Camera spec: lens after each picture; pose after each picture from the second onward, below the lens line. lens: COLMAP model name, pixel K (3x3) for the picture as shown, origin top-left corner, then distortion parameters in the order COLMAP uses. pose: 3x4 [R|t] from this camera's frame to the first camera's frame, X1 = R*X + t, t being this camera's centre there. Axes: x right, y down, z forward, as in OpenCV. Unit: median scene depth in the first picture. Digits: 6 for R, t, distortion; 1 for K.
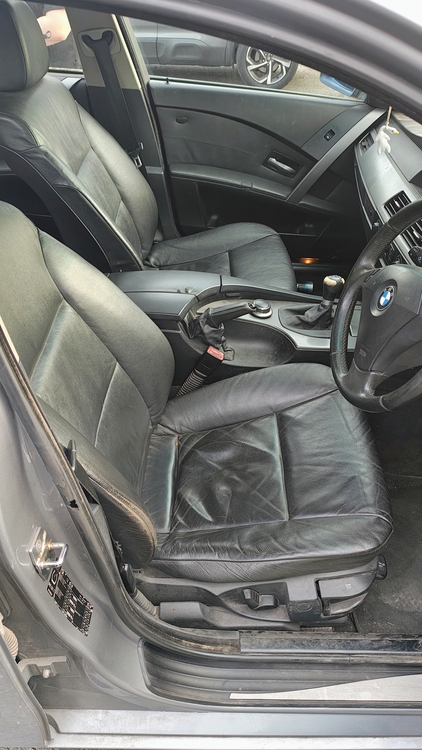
lens RADIAL K [[501.0, 0, 211.0], [0, 501.0, 375.0], [0, 0, 1]] dist [-0.001754, -0.082495]
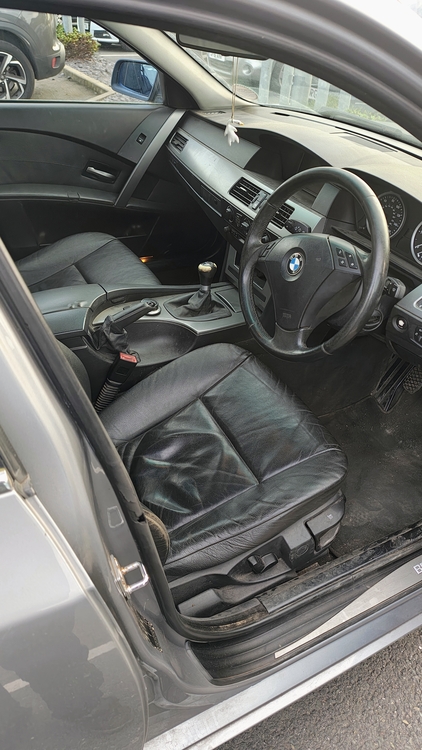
lens RADIAL K [[502.7, 0, 210.6], [0, 502.7, 364.1], [0, 0, 1]] dist [0.001017, -0.090935]
pose [[0.889486, -0.262773, 0.373852, -0.273312], [0.275868, 0.961005, 0.019113, -0.006402], [-0.364296, 0.086133, 0.927292, 0.009481]]
